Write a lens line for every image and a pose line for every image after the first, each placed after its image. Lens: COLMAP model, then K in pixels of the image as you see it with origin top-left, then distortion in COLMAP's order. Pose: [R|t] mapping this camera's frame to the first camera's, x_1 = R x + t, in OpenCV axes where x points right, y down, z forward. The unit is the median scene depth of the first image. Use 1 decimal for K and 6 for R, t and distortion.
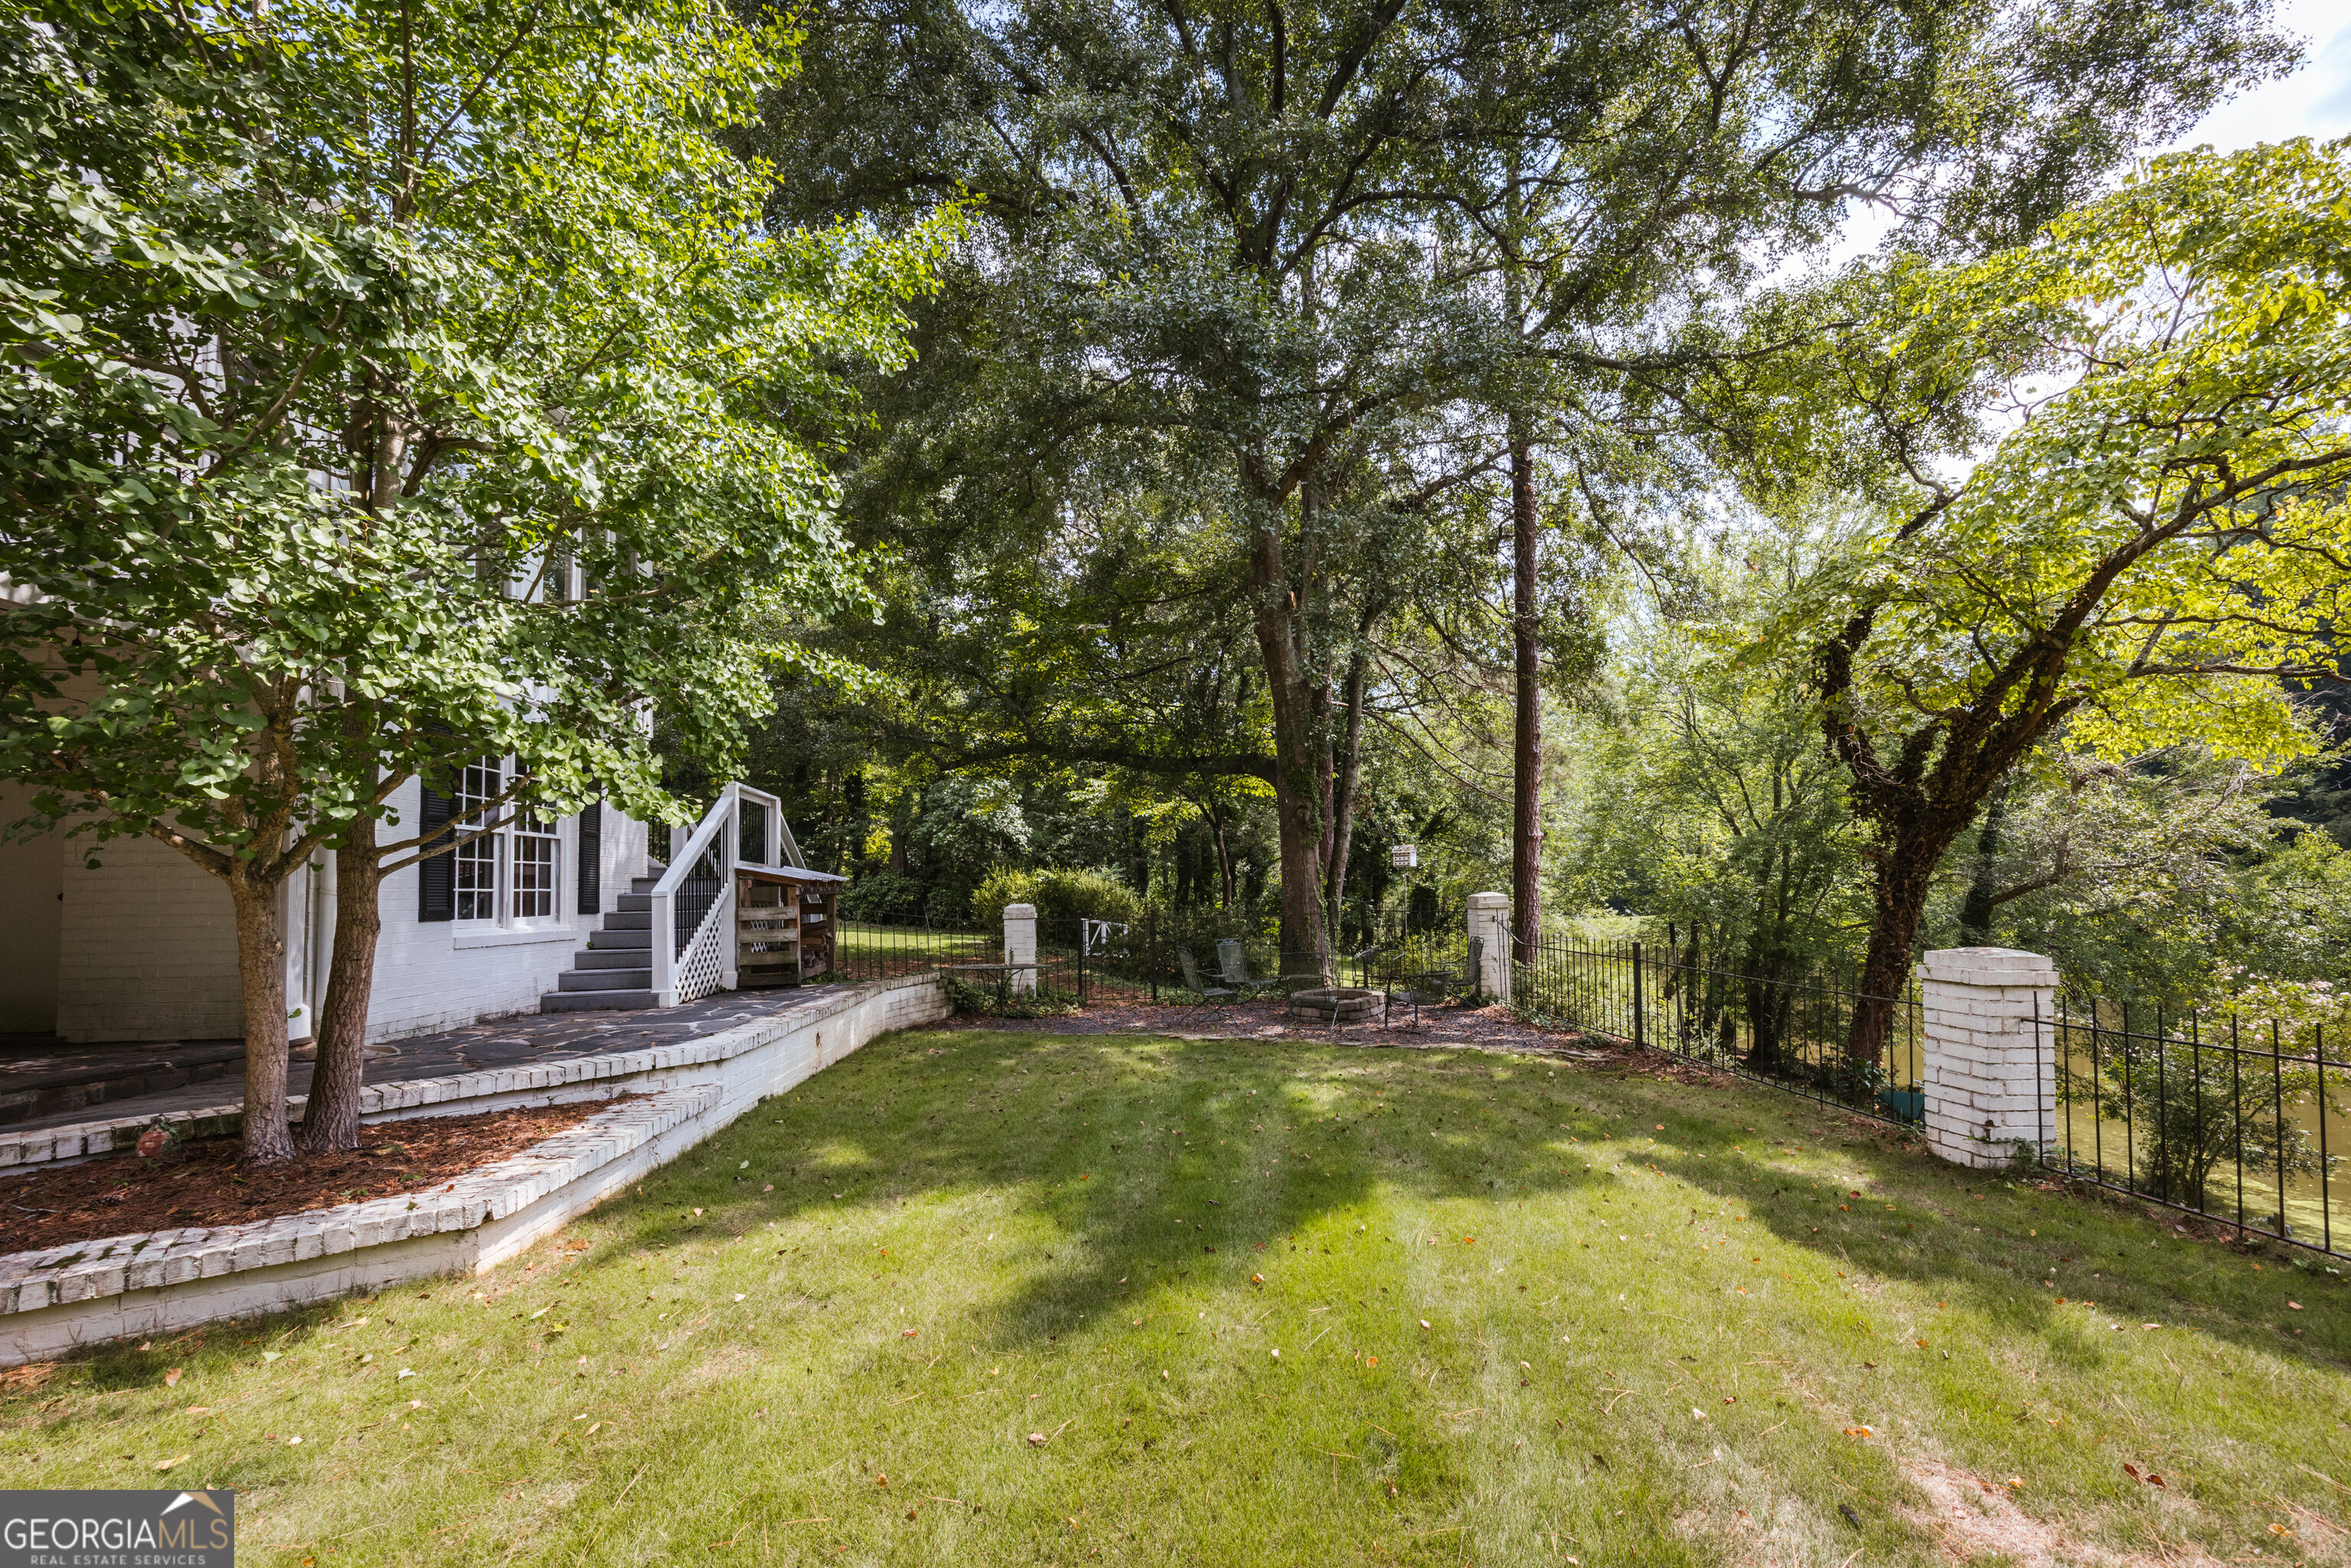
lens RADIAL K [[967.3, 0, 1244.8], [0, 967.3, 844.3], [0, 0, 1]] dist [-0.000220, -0.000241]
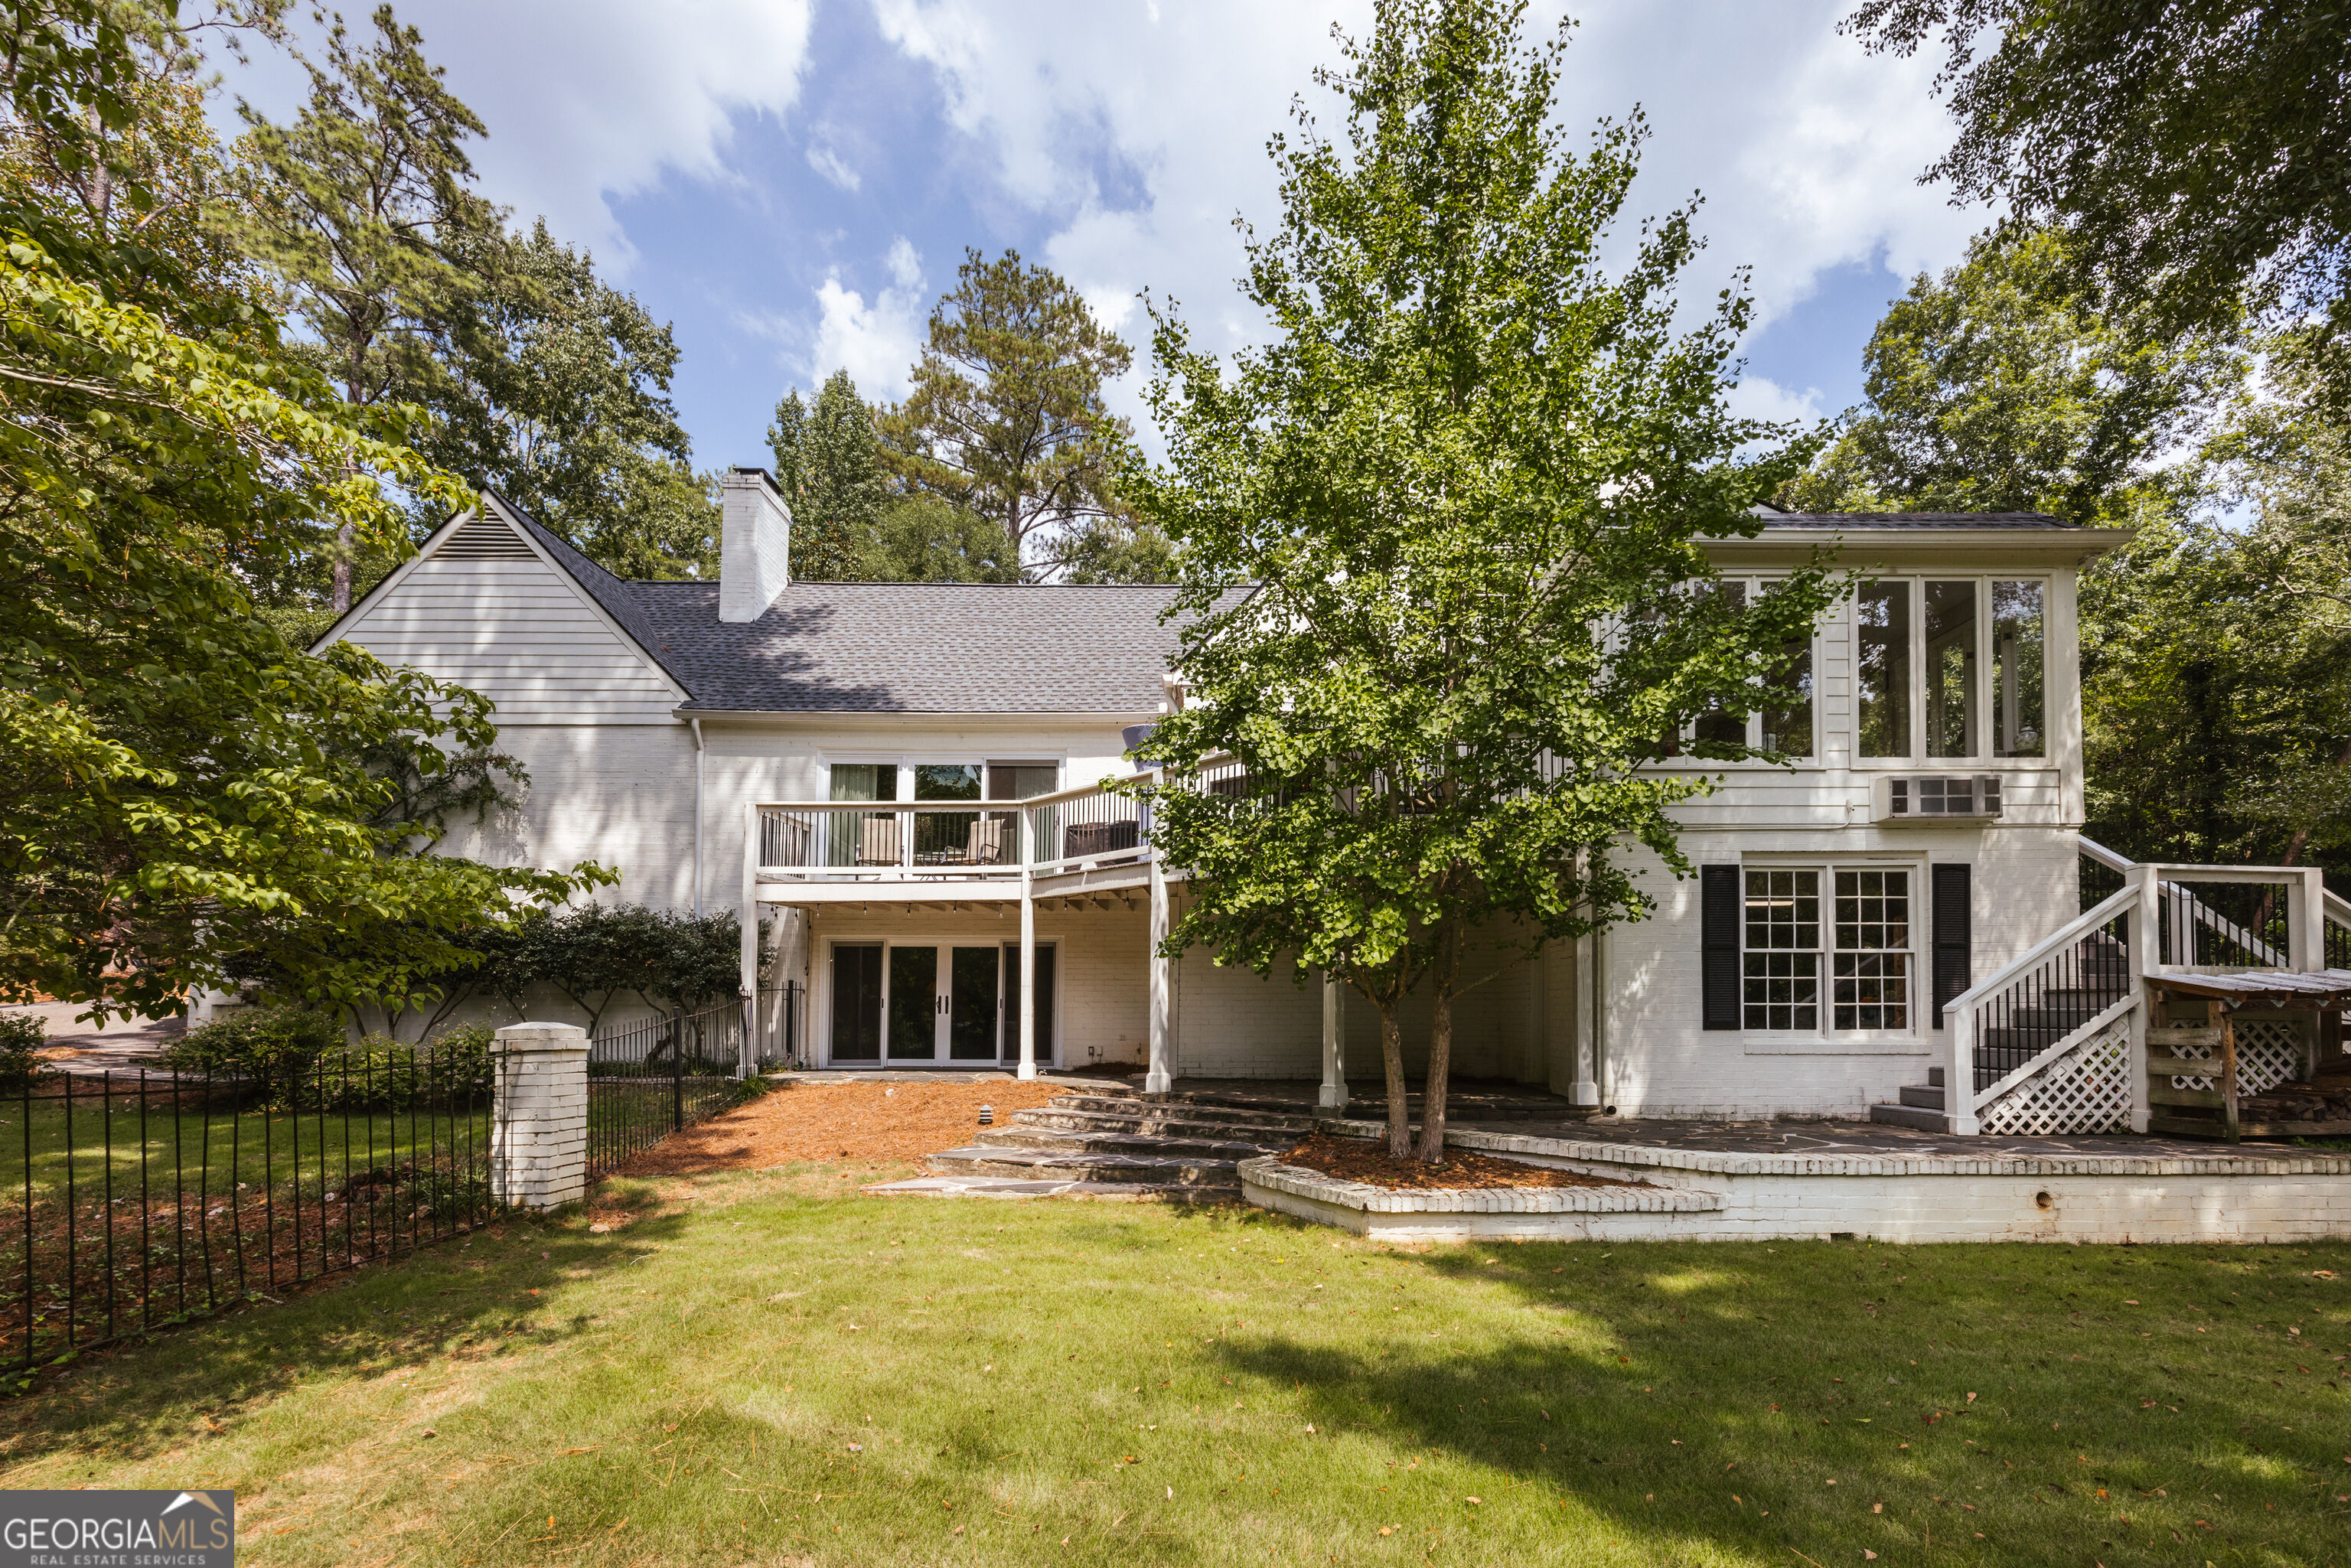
lens RADIAL K [[1006.9, 0, 1211.5], [0, 1006.9, 990.1], [0, 0, 1]] dist [0.001613, 0.000654]
pose [[-0.130093, -0.004517, -0.991492, 0.572269], [0.048741, 0.998751, -0.010945, 0.014292], [0.990303, -0.049750, -0.129710, 0.593731]]
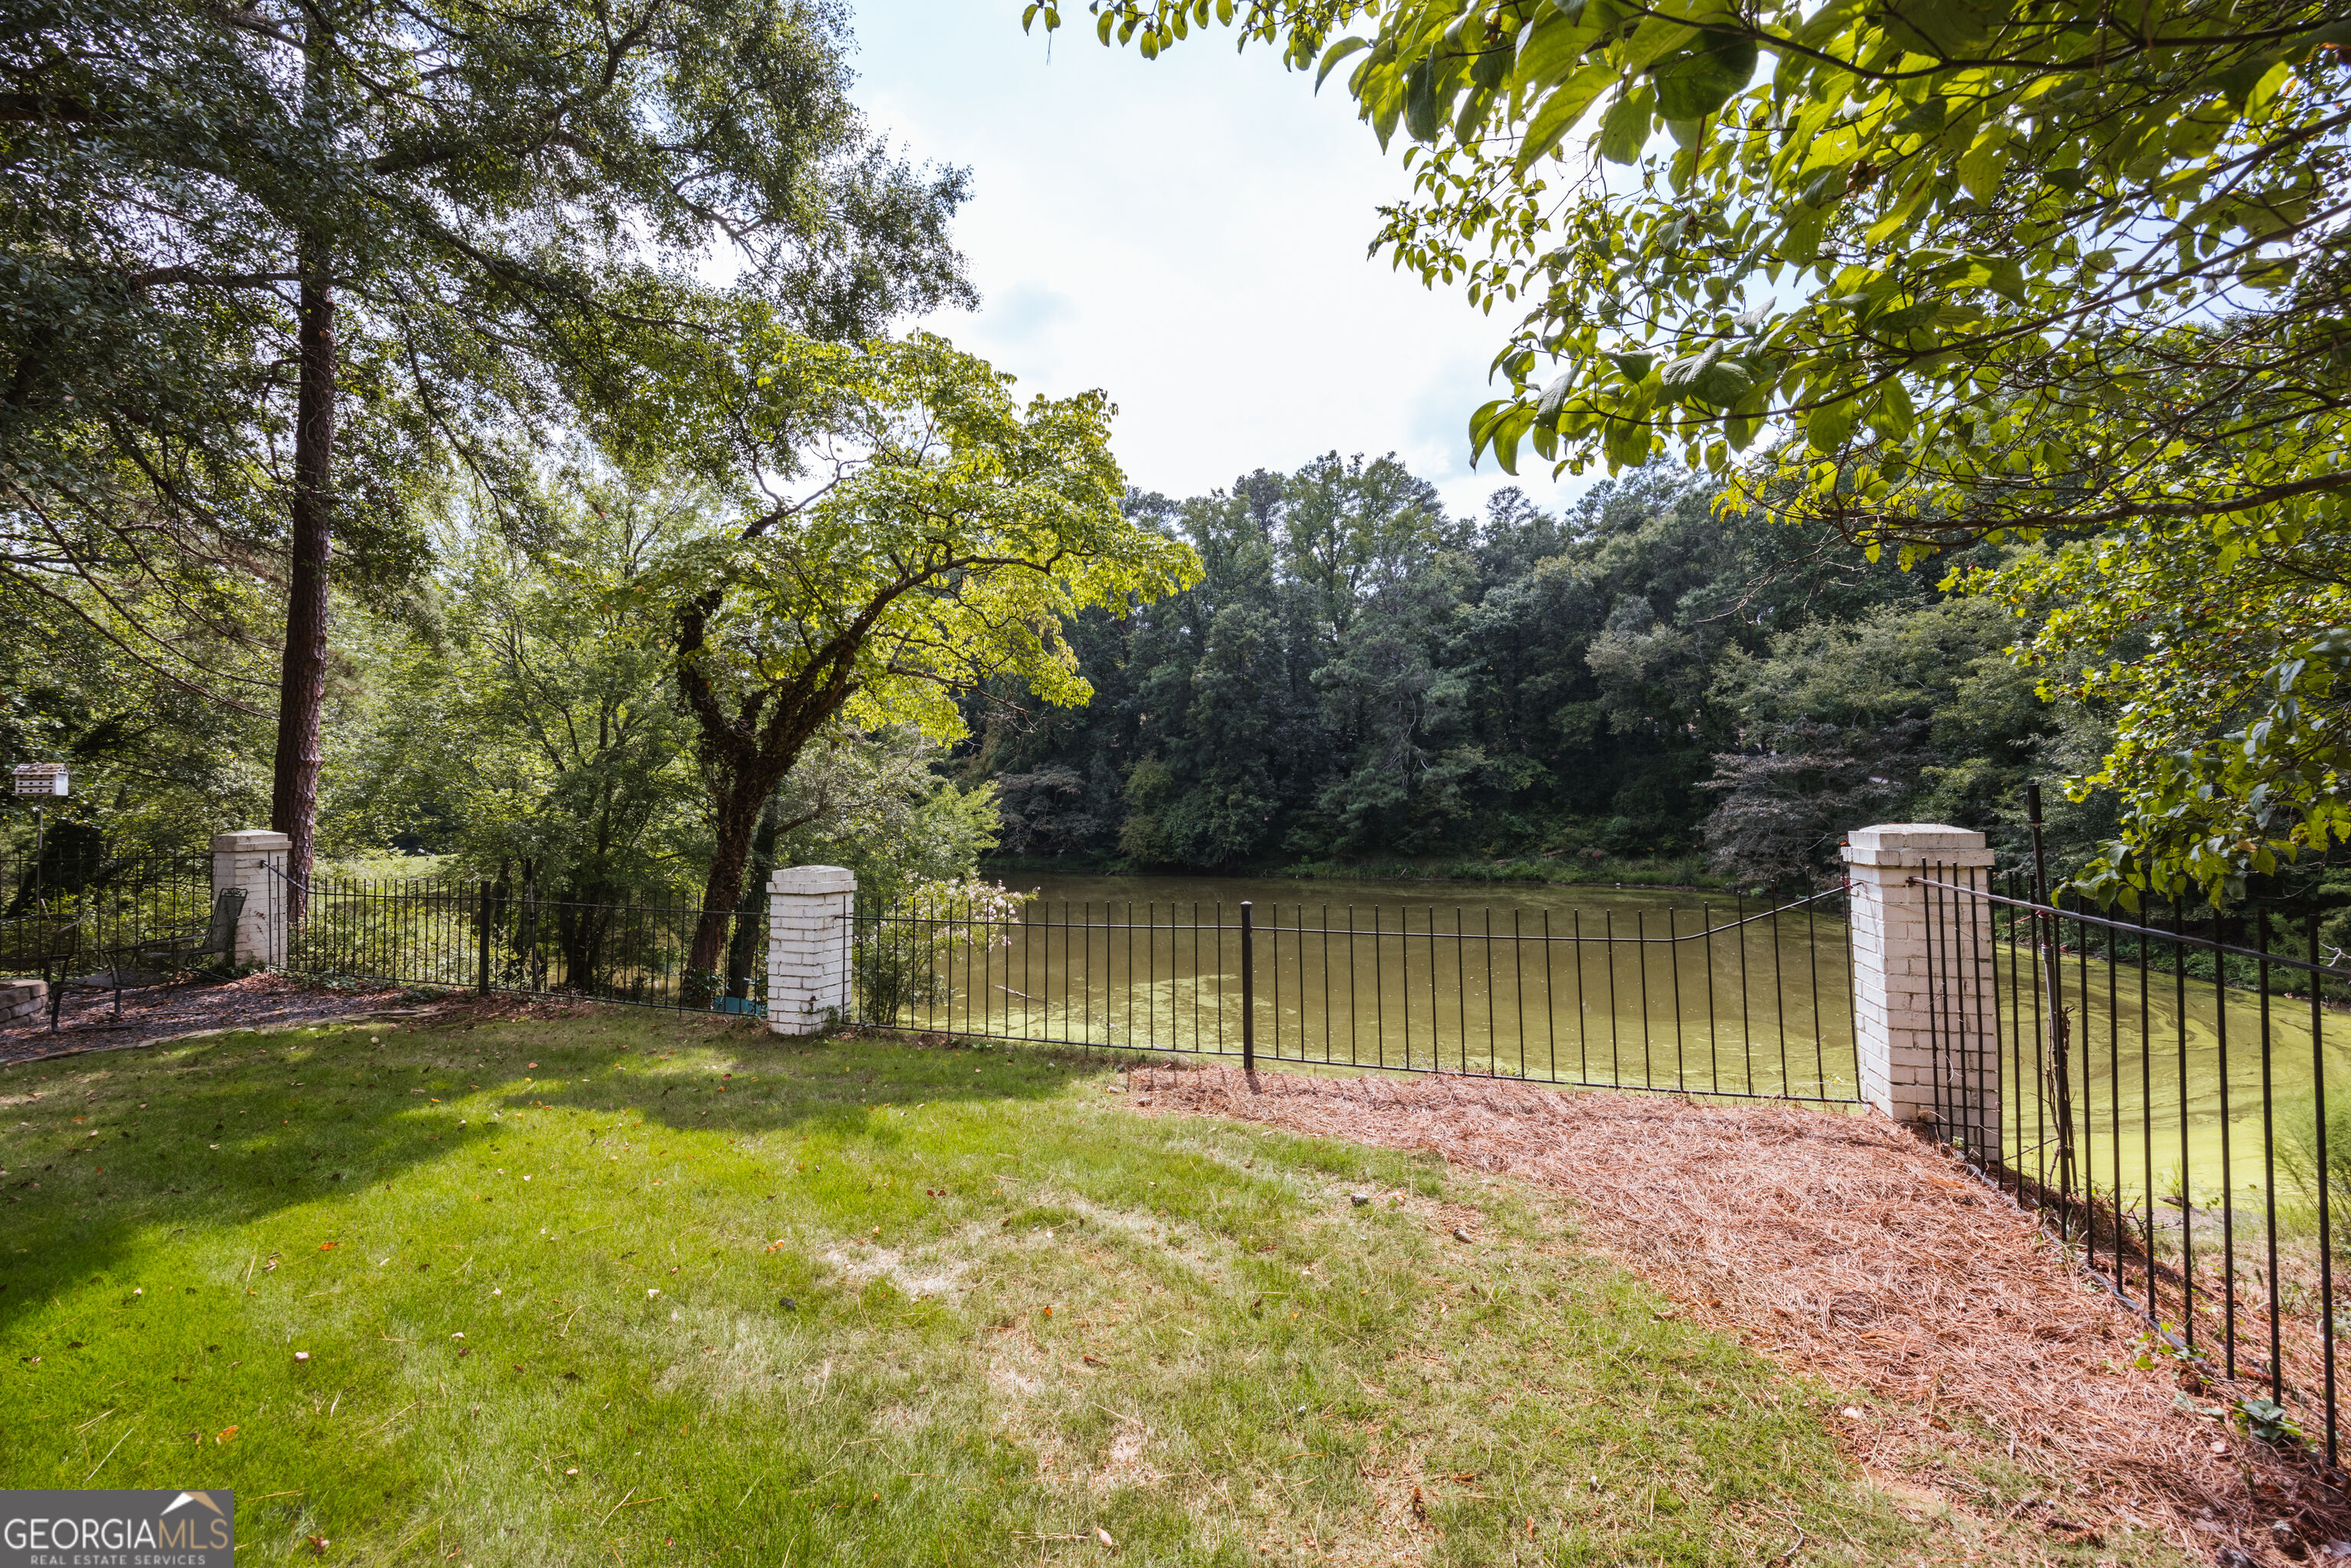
lens RADIAL K [[942.4, 0, 1175.5], [0, 942.4, 784.0], [0, 0, 1]] dist [0.000288, 0.000257]
pose [[0.436908, 0.030864, 0.898976, -0.124354], [-0.032418, 0.999302, -0.018553, 0.002393], [-0.898922, -0.021037, 0.437604, -0.001168]]
